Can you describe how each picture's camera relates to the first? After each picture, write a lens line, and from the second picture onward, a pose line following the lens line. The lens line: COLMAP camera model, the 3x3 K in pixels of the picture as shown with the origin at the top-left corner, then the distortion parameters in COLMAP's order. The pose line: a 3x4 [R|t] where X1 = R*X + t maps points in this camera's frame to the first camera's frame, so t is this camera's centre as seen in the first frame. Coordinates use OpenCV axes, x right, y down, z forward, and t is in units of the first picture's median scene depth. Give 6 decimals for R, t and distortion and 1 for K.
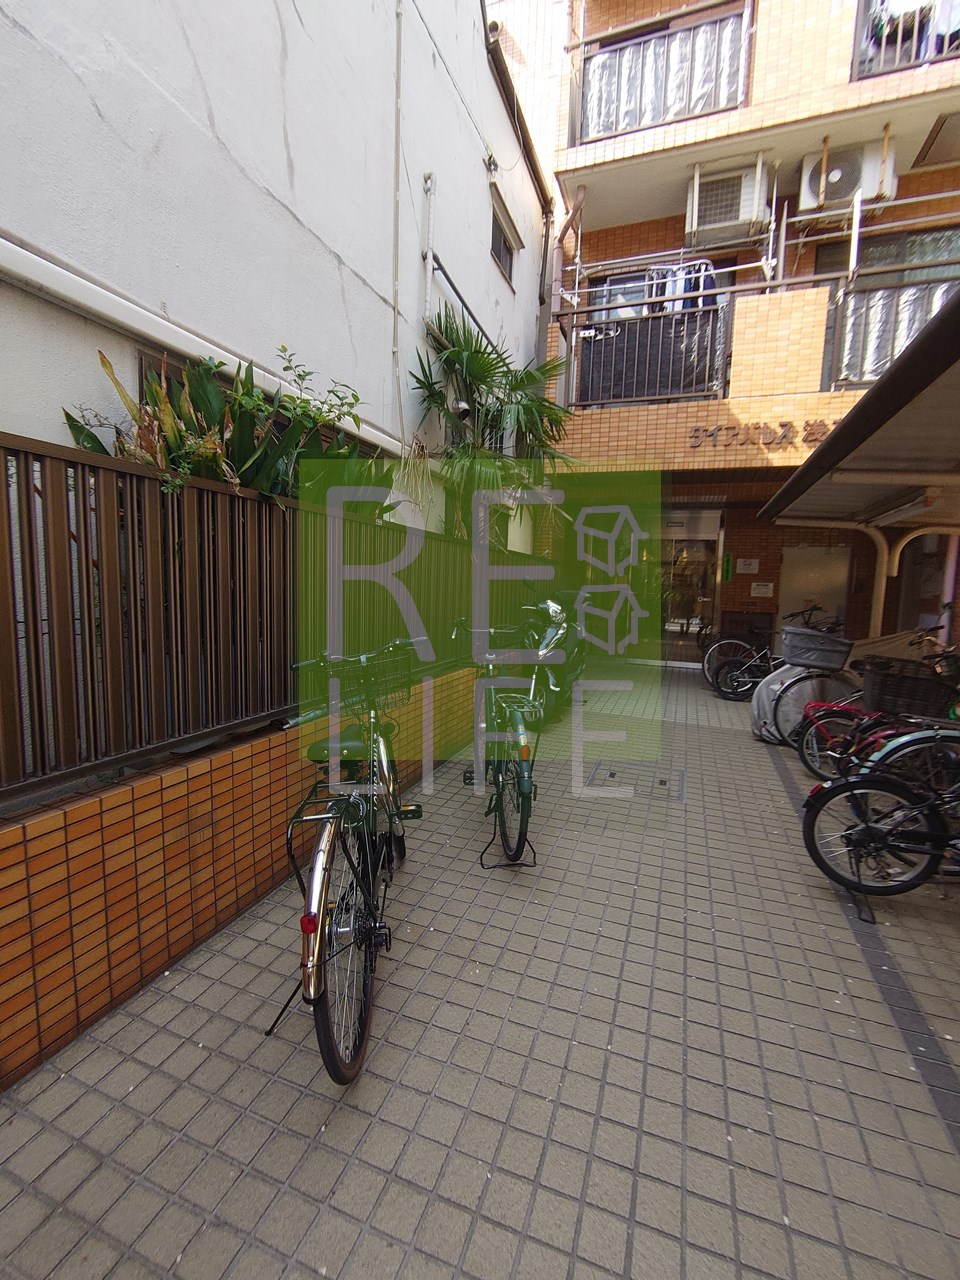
lens RADIAL K [[567.9, 0, 480.0], [0, 567.9, 640.0], [0, 0, 1]] dist [-0.000065, 0.000264]
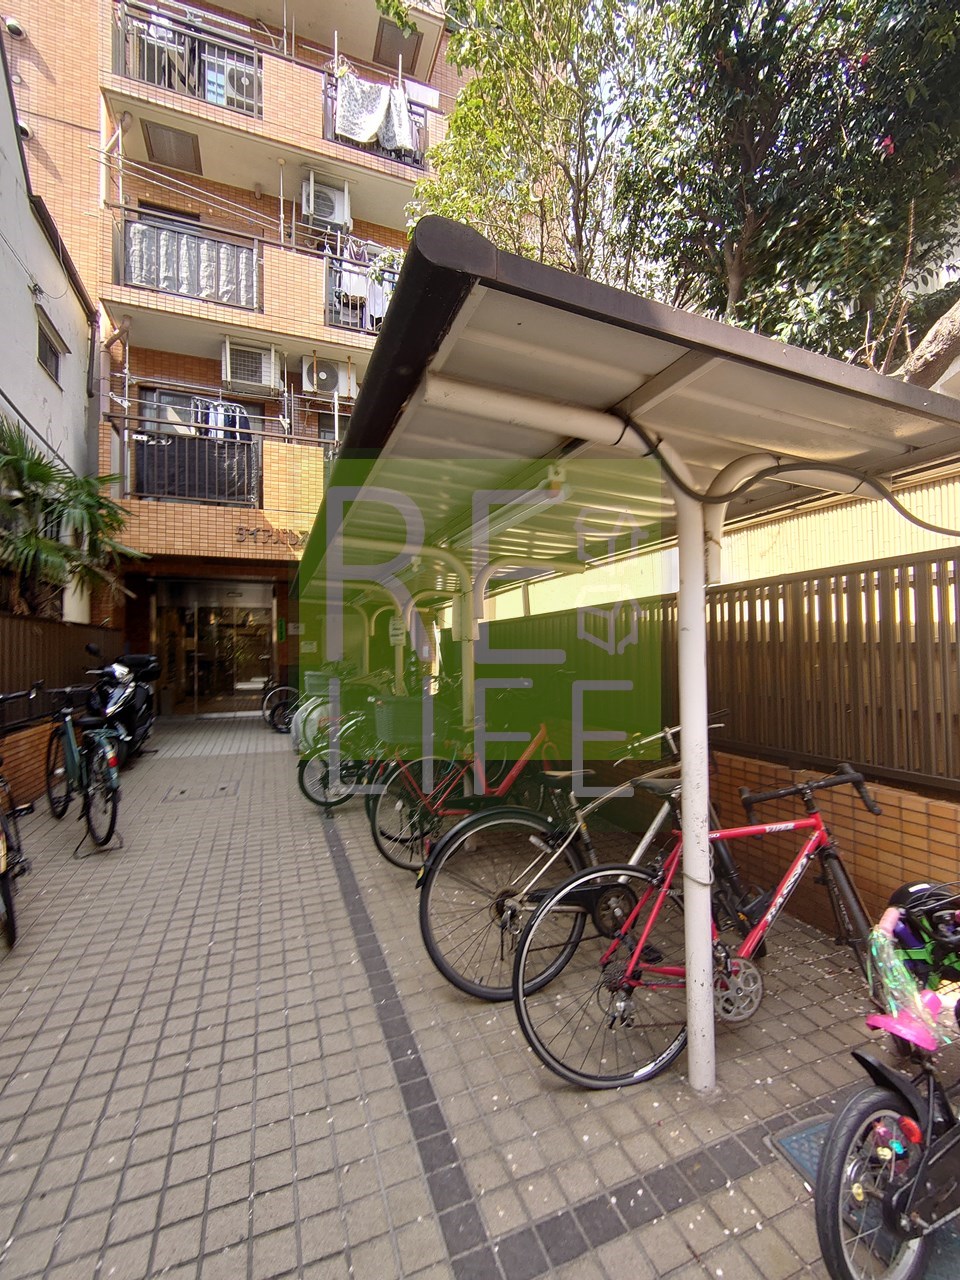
lens RADIAL K [[554.9, 0, 478.6], [0, 554.9, 633.1], [0, 0, 1]] dist [0.020364, -0.010839]
pose [[0.753249, -0.024430, 0.657282, -0.057941], [0.100507, 0.991849, -0.078317, 0.026666], [-0.650011, 0.125053, 0.749564, -0.294714]]
